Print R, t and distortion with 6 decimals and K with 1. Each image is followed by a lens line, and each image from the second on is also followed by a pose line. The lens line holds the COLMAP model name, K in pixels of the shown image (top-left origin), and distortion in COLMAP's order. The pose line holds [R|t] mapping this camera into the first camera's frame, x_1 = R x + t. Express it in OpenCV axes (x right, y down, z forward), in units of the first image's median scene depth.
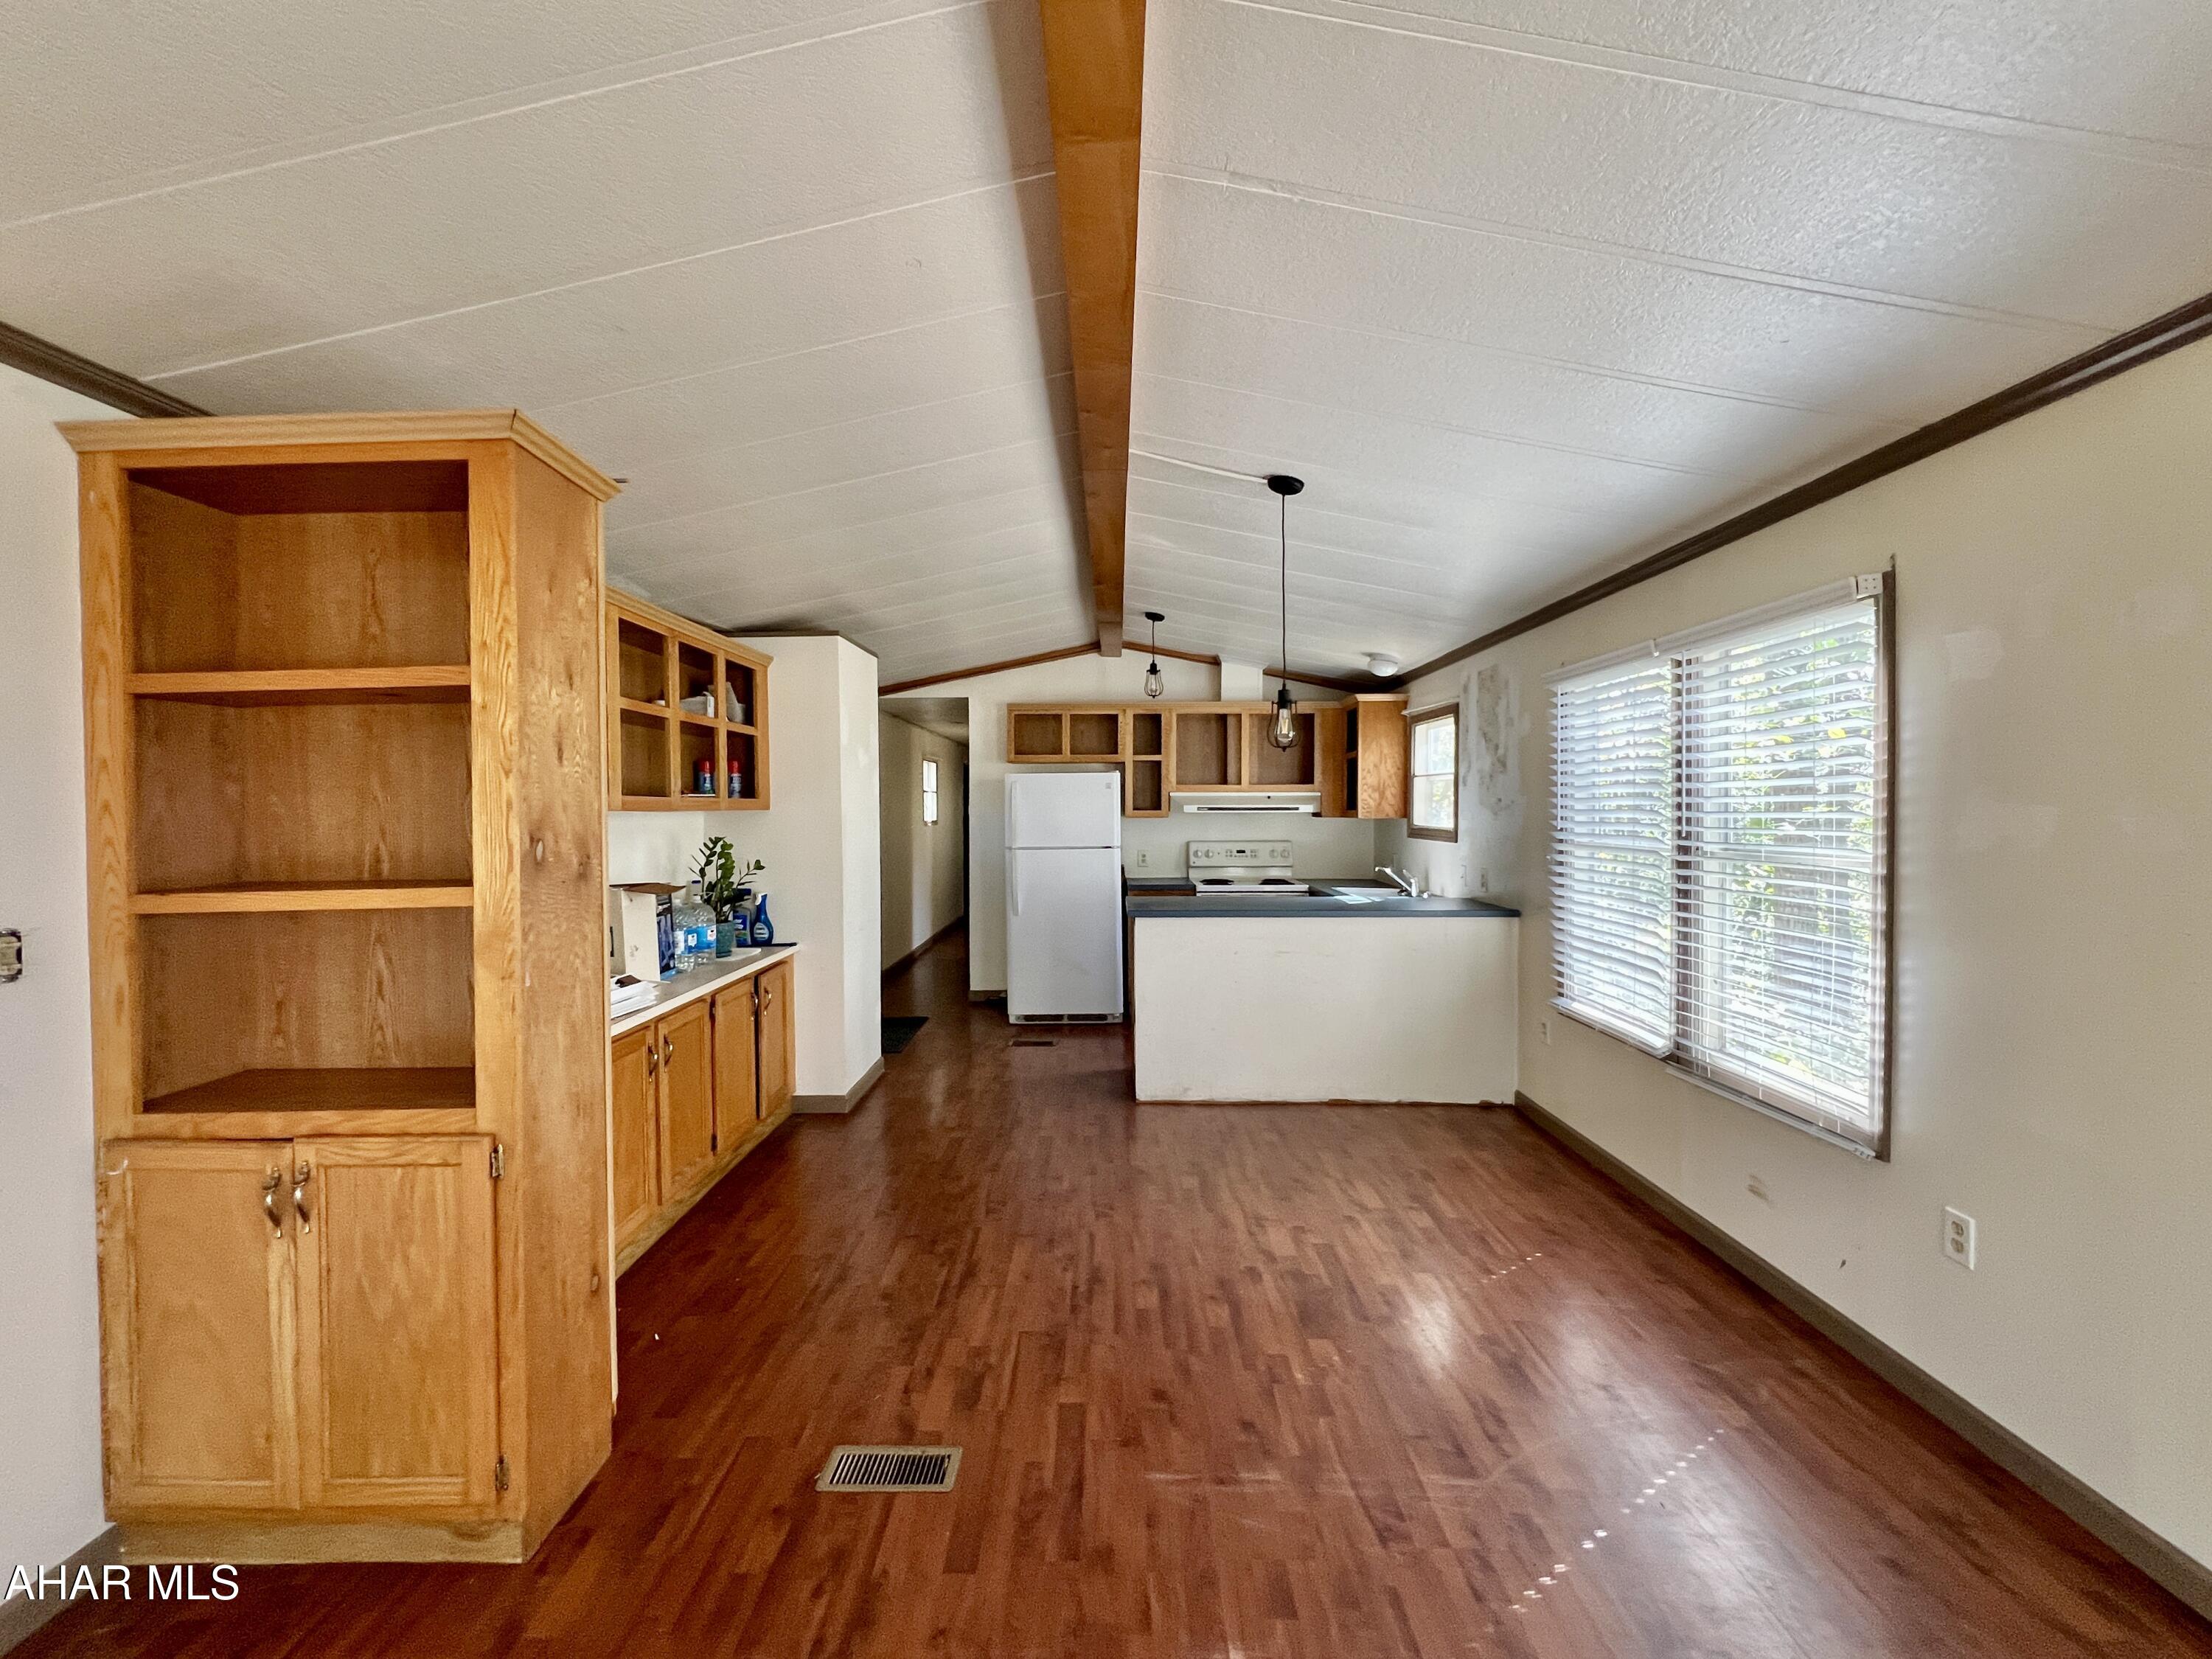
lens RADIAL K [[898.8, 0, 1105.3], [0, 898.8, 825.5], [0, 0, 1]] dist [-0.023020, 0.000098]
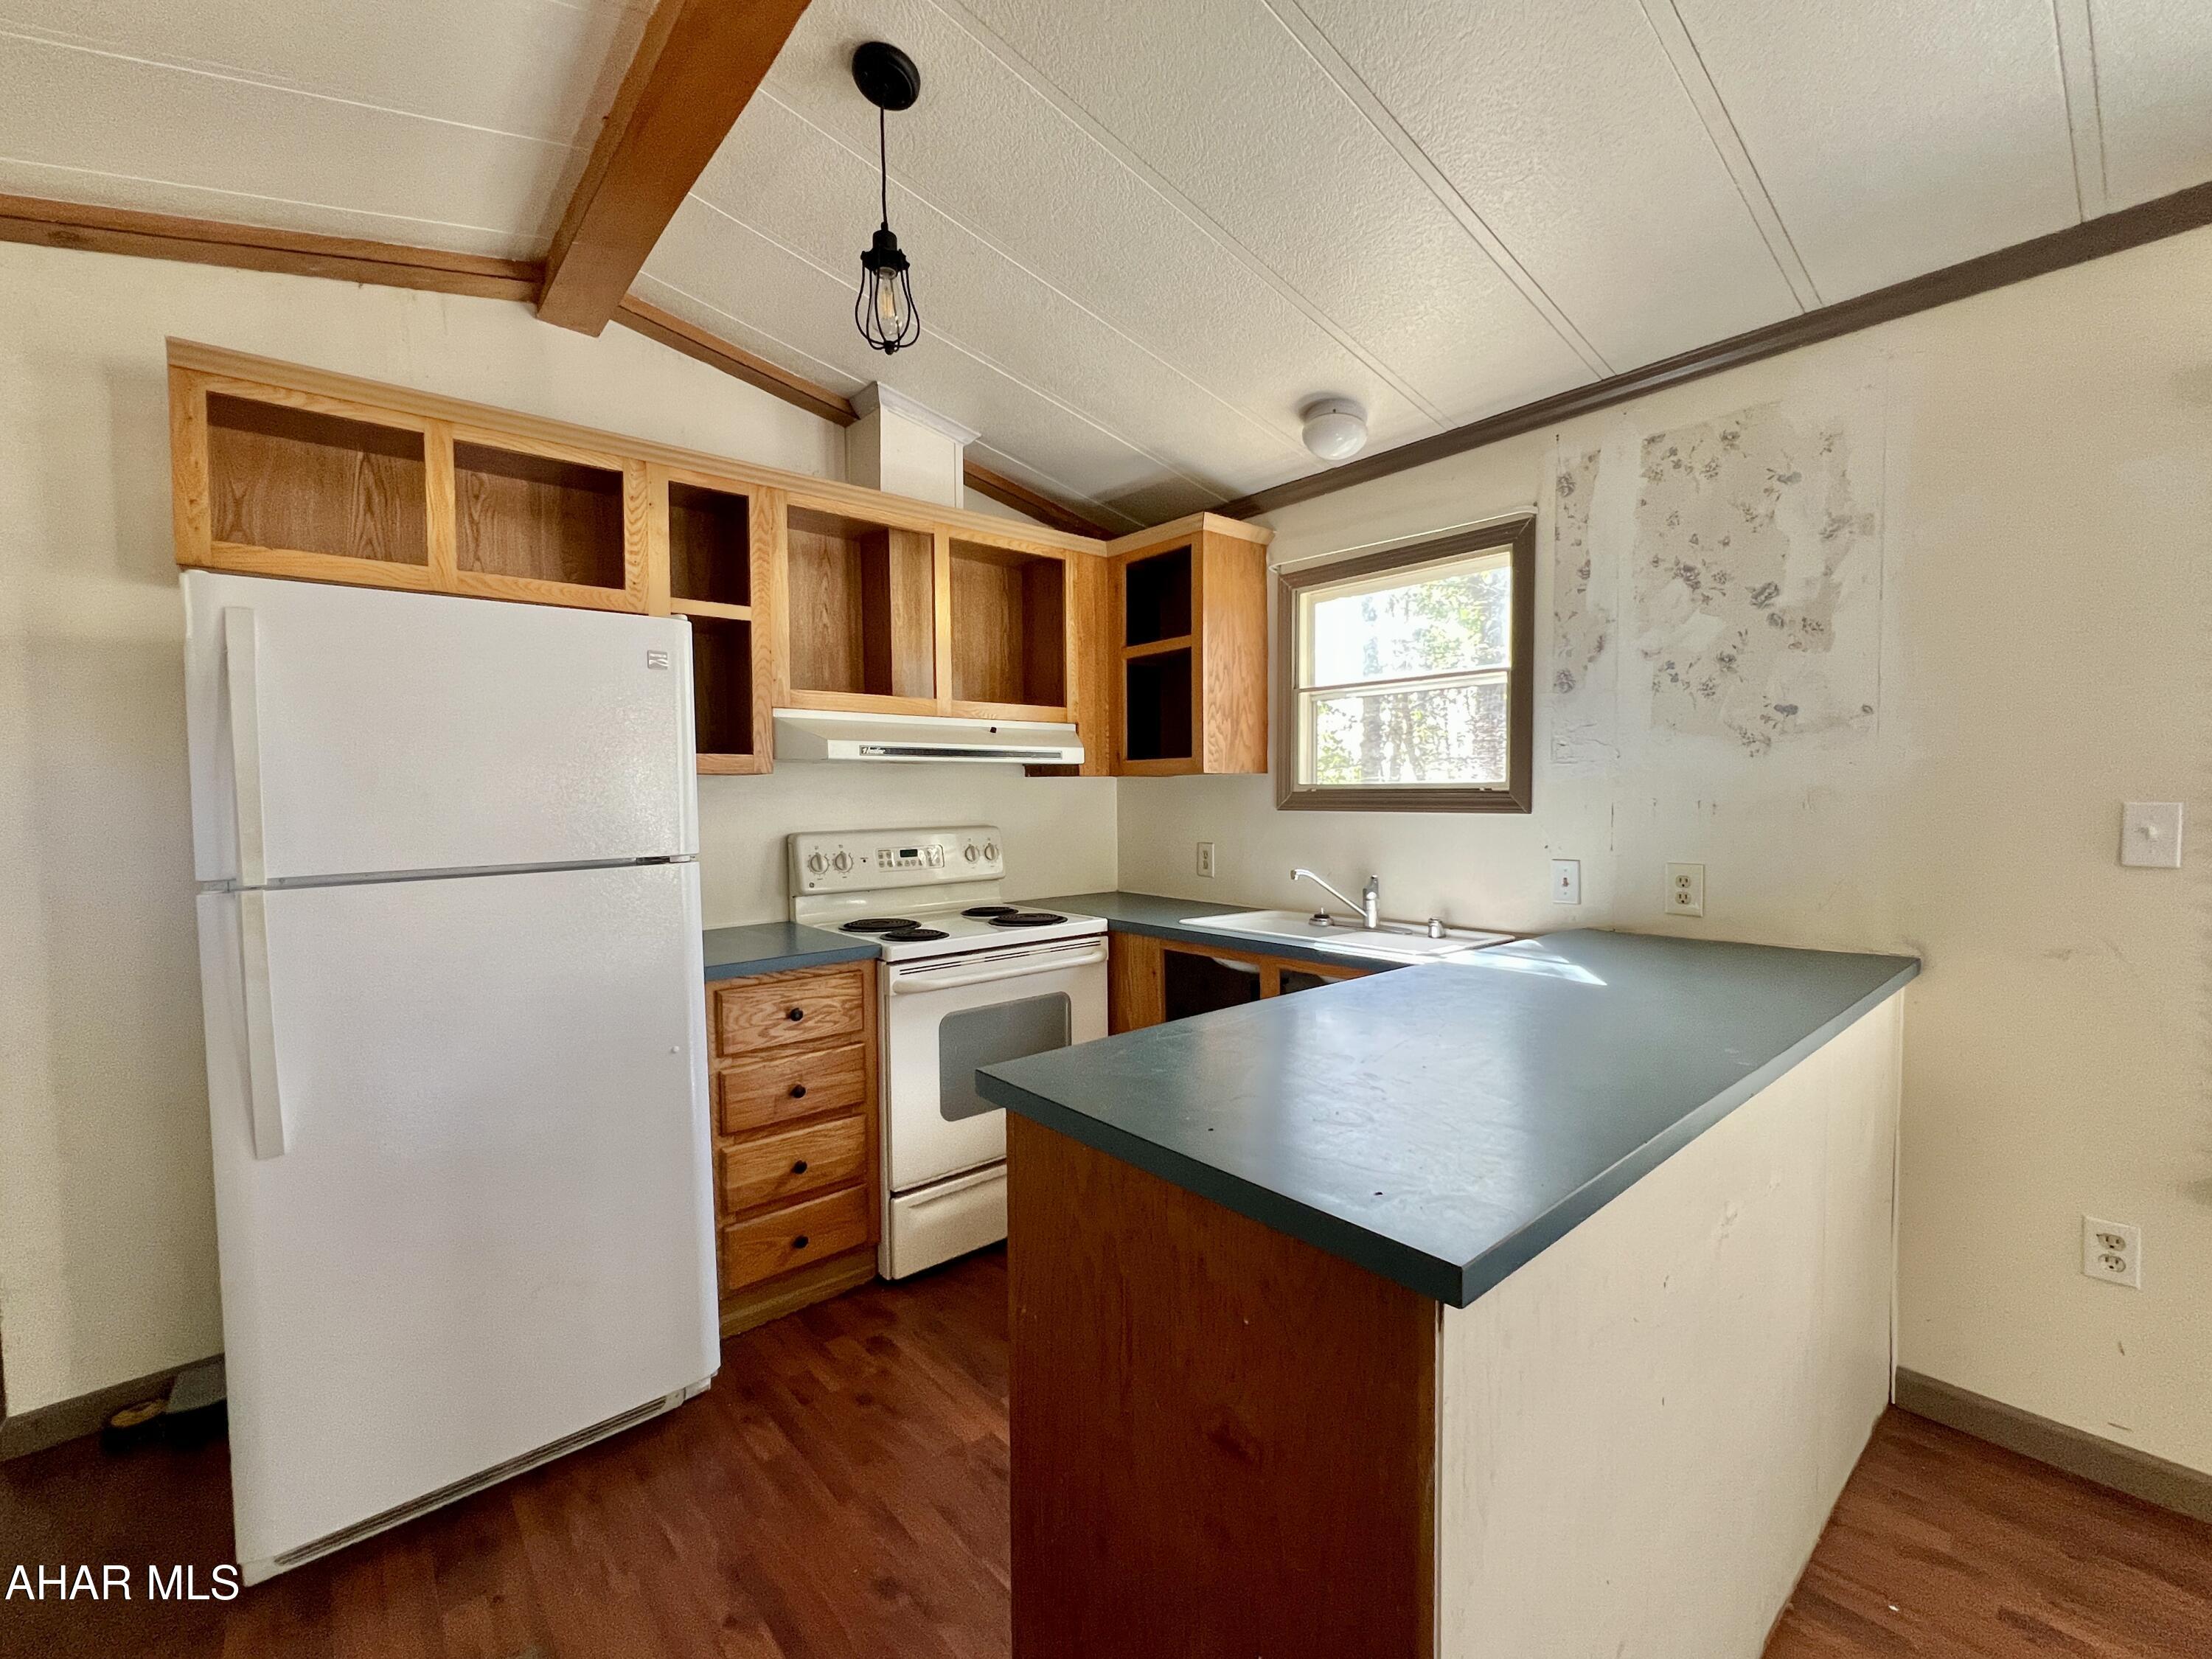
lens RADIAL K [[898.8, 0, 1090.7], [0, 898.8, 830.4], [0, 0, 1]] dist [-0.023020, 0.000098]
pose [[0.762943, -0.037977, 0.645349, -0.073095], [0.017911, 0.999132, 0.037621, 0.003091], [-0.646217, -0.017144, 0.762961, 0.622654]]
